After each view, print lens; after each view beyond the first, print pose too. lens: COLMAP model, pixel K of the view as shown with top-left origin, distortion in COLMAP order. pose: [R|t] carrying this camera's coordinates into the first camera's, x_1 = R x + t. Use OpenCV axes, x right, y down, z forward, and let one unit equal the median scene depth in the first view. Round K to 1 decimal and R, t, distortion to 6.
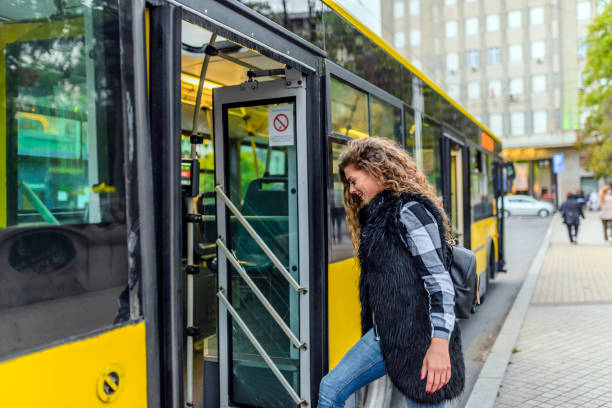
lens RADIAL K [[580.4, 0, 306.0], [0, 580.4, 204.0], [0, 0, 1]] dist [0.005687, 0.003104]
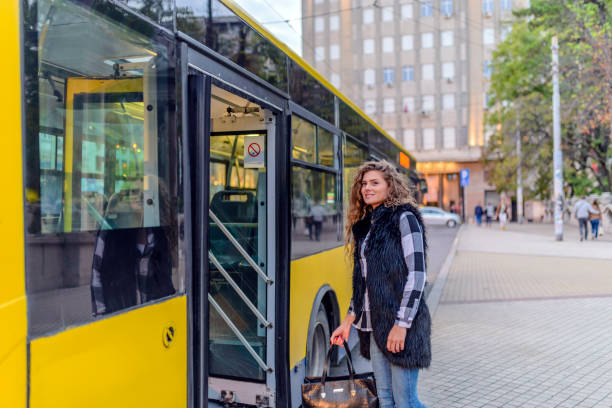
lens RADIAL K [[580.4, 0, 306.0], [0, 580.4, 204.0], [0, 0, 1]] dist [0.005687, 0.003104]
pose [[0.989766, 0.016344, 0.141764, -0.044558], [-0.014308, 0.999779, -0.015373, -0.001324], [-0.141984, 0.013187, 0.989781, -0.111637]]
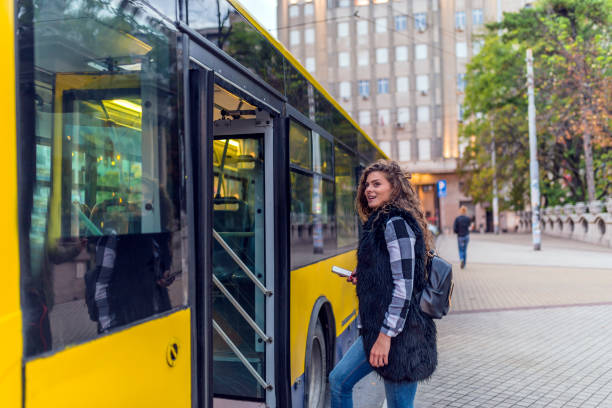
lens RADIAL K [[580.4, 0, 306.0], [0, 580.4, 204.0], [0, 0, 1]] dist [0.005687, 0.003104]
pose [[0.983045, 0.011806, 0.182983, -0.061244], [-0.004975, 0.999275, -0.037745, 0.003446], [-0.183296, 0.036195, 0.982391, -0.082800]]
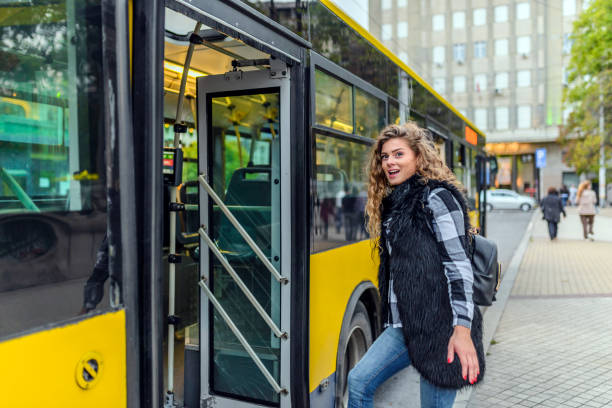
lens RADIAL K [[580.4, 0, 306.0], [0, 580.4, 204.0], [0, 0, 1]] dist [0.005687, 0.003104]
pose [[0.999534, 0.015068, 0.026537, 0.001377], [-0.015488, 0.999757, 0.015704, -0.000004], [-0.026294, -0.016107, 0.999524, -0.001929]]
